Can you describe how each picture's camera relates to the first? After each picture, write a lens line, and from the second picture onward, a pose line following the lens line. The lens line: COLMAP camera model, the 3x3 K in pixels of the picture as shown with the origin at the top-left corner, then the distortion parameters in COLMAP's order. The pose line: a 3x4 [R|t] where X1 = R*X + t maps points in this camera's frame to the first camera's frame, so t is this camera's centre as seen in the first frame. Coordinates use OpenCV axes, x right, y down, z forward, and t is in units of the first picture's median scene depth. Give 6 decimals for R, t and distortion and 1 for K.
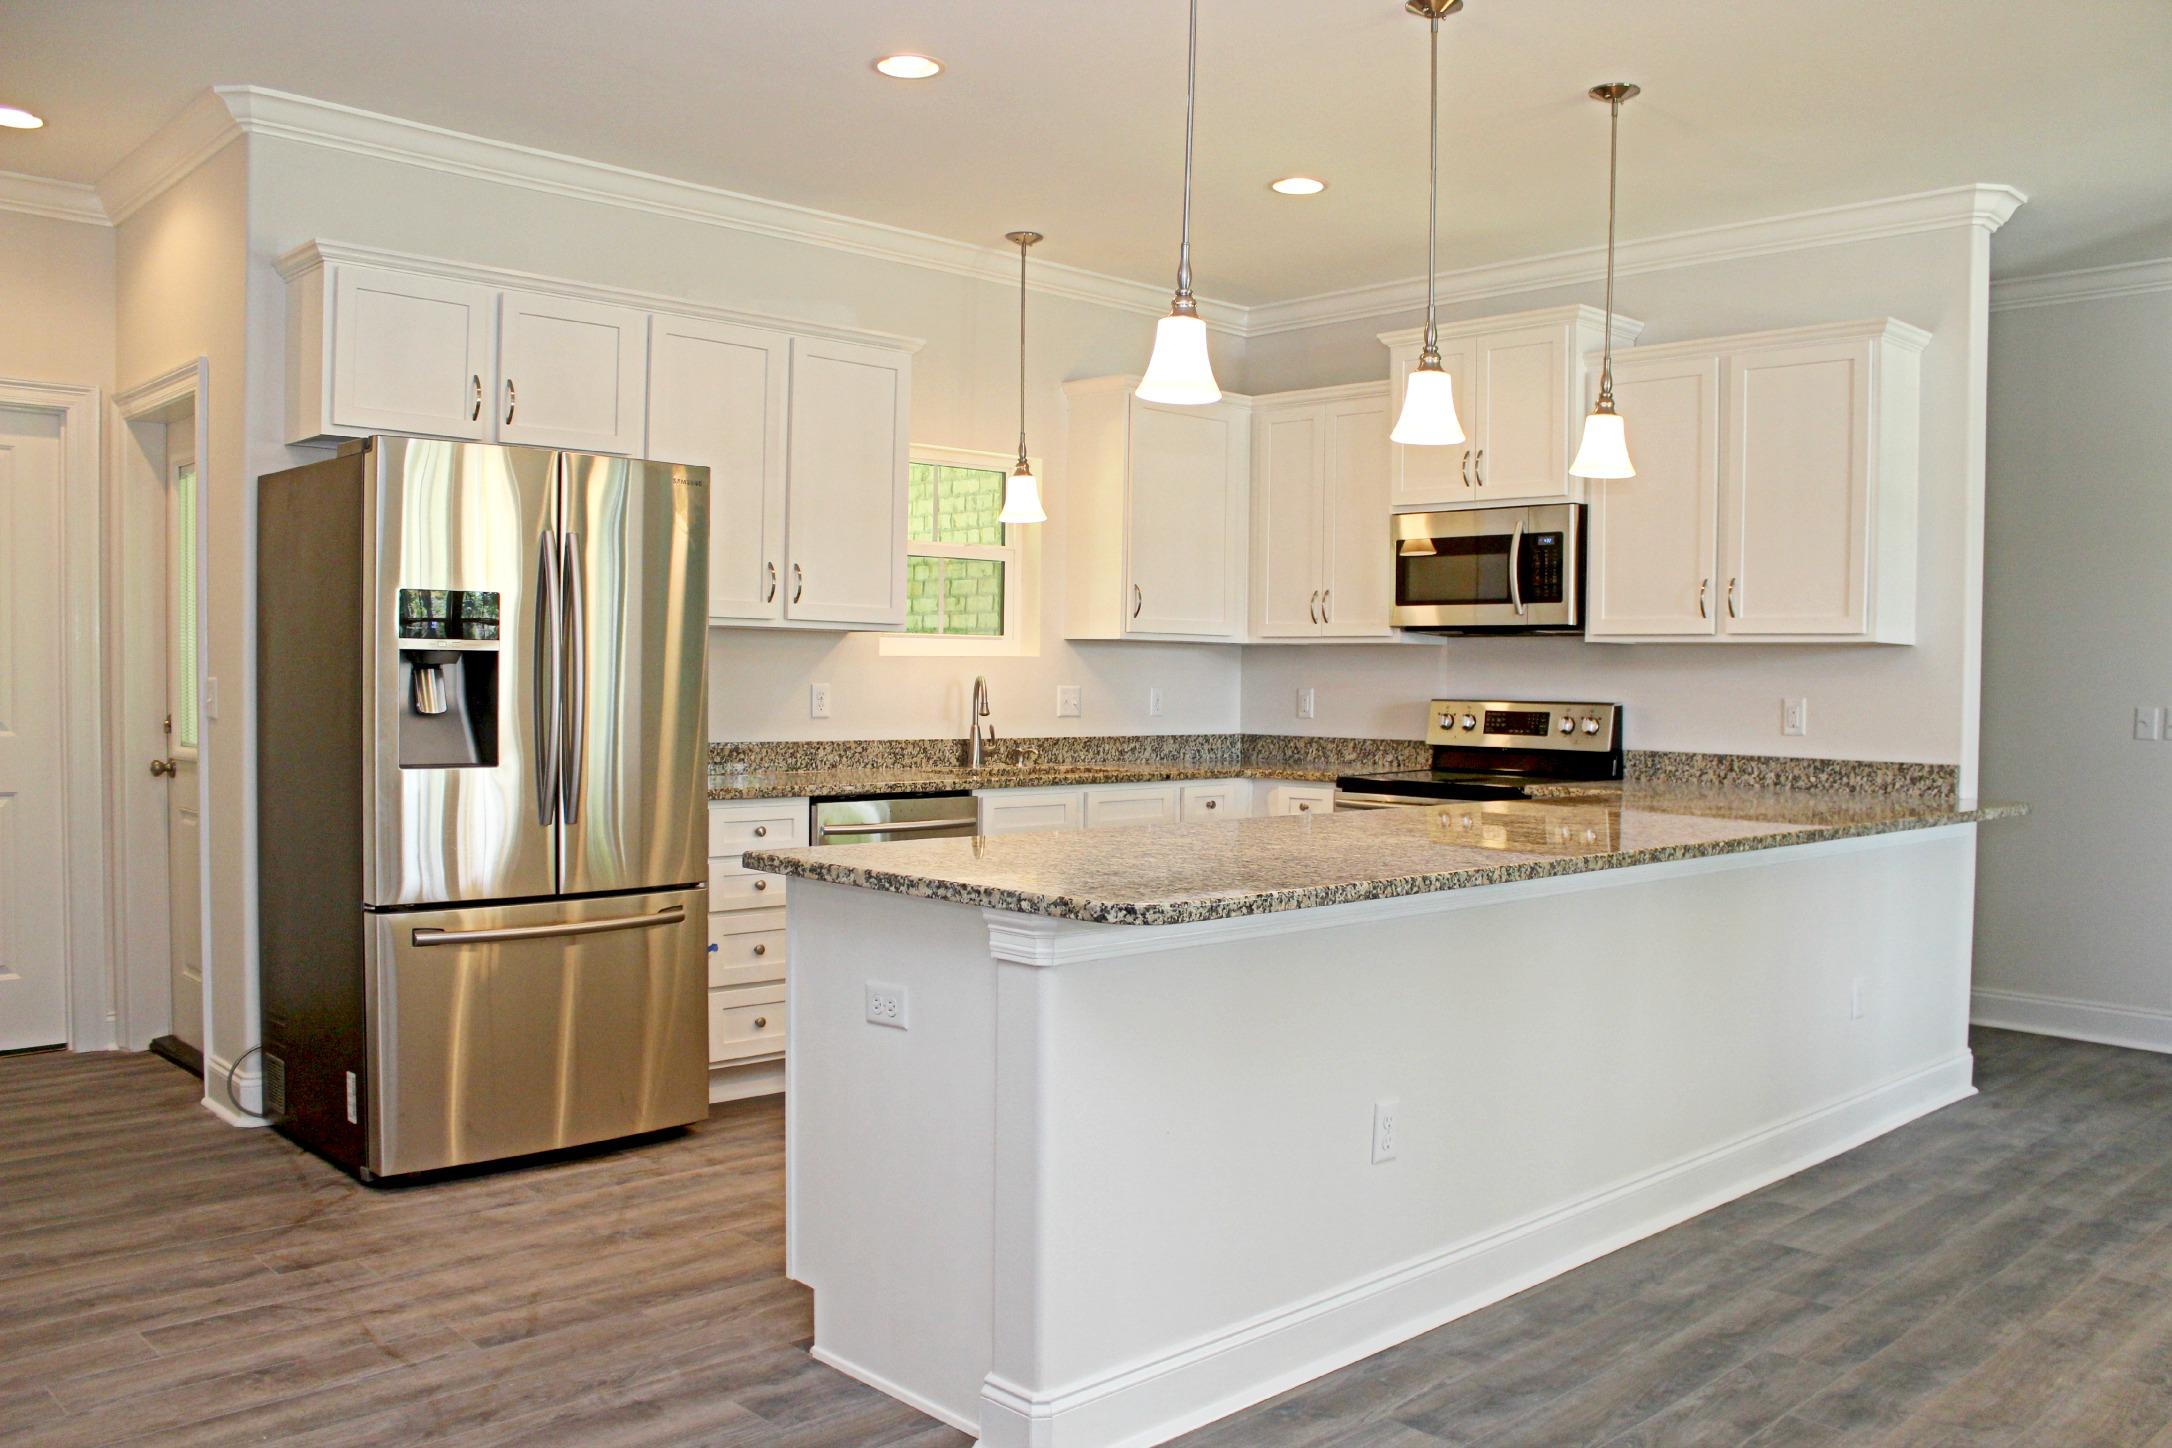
lens RADIAL K [[1774.1, 0, 1073.3], [0, 1774.1, 780.6], [0, 0, 1]] dist [-0.165747, 0.141993]
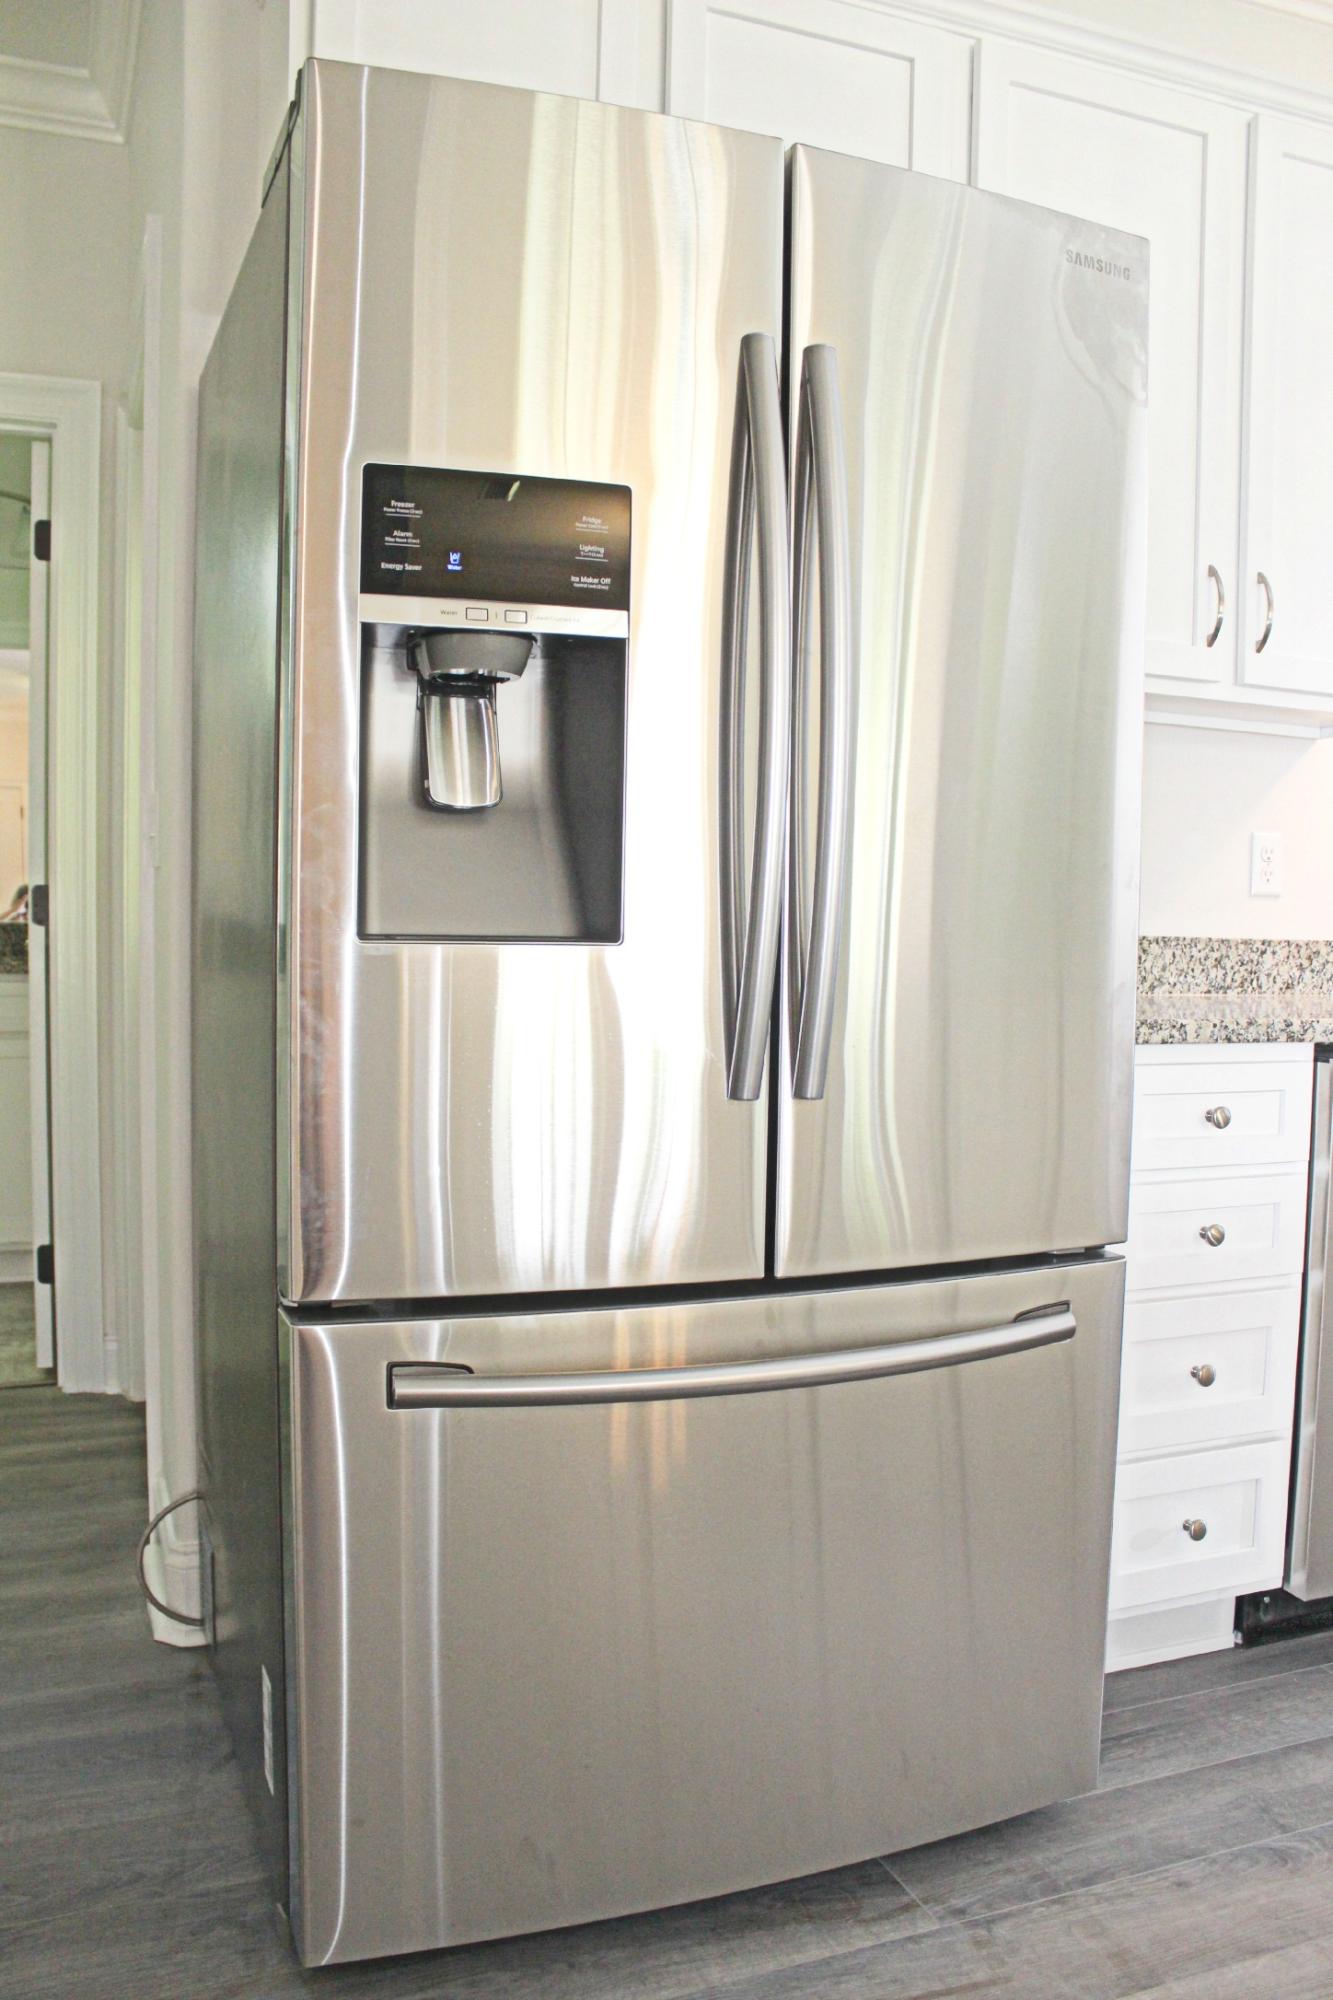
lens RADIAL K [[1633.6, 0, 666.5], [0, 1633.6, 1000.0], [0, 0, 1]] dist [-0.165747, 0.141993]
pose [[0.932878, 0.018245, -0.359731, -0.175977], [-0.023170, 0.999688, -0.009383, 0.006237], [0.359447, 0.017088, 0.933009, 0.614741]]
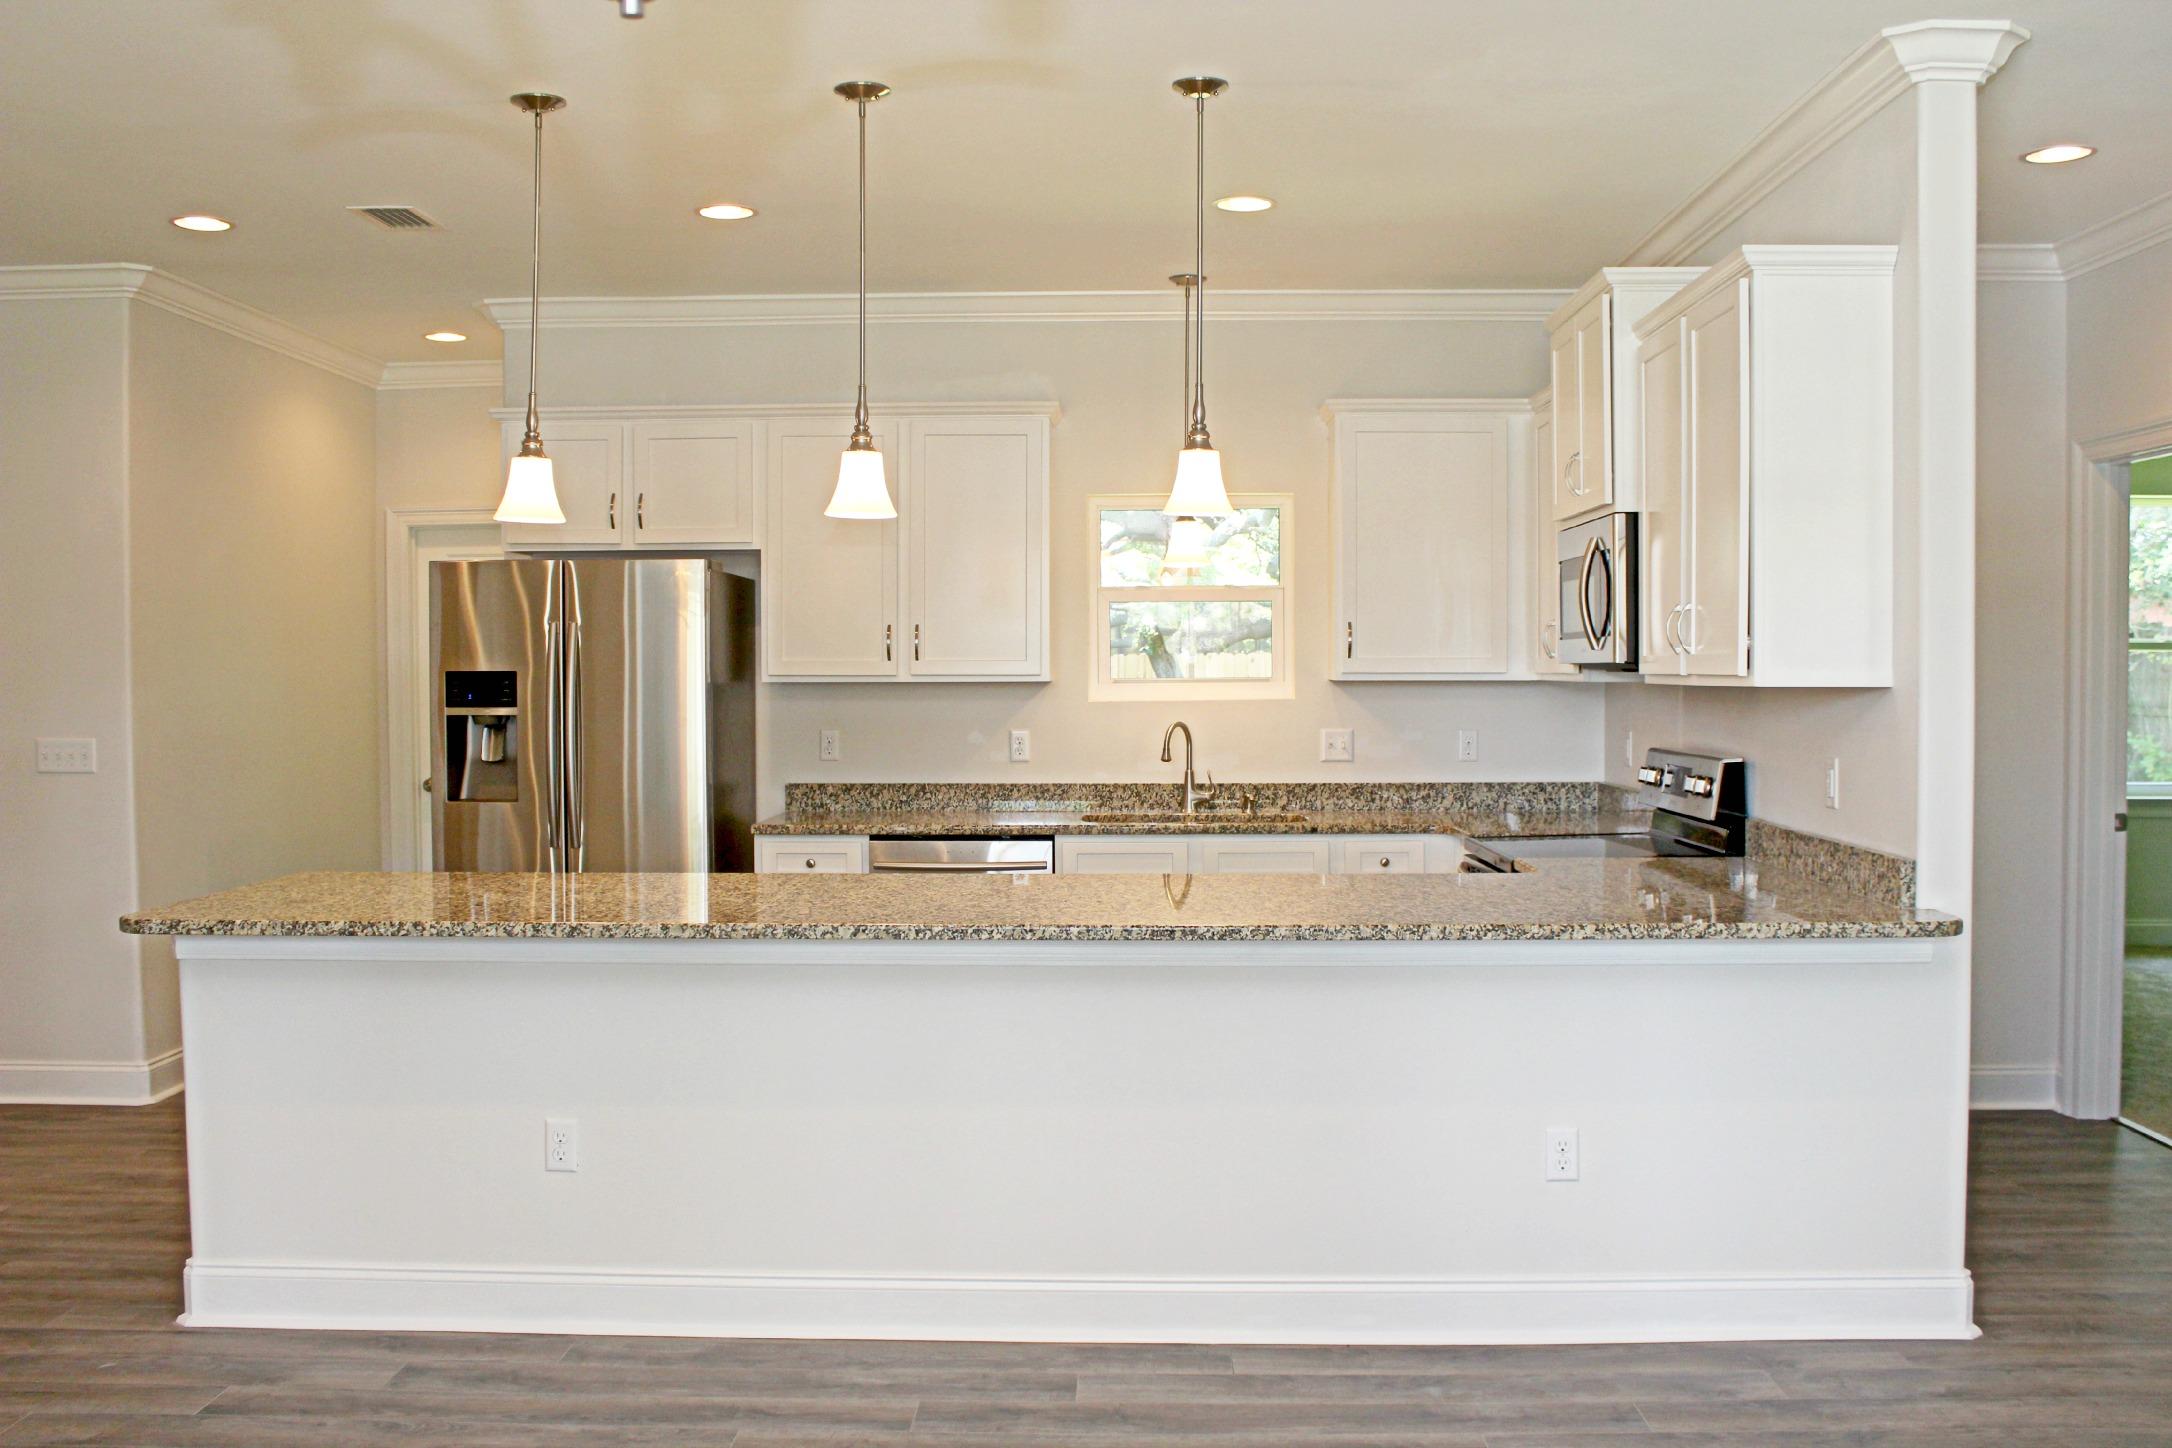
lens RADIAL K [[1985.7, 0, 1095.0], [0, 1985.7, 769.6], [0, 0, 1]] dist [-0.146188, 0.121871]
pose [[0.706472, 0.019682, -0.707468, 0.947698], [-0.026649, 0.999644, 0.001199, -0.042694], [0.707239, 0.018006, 0.706745, 0.232791]]
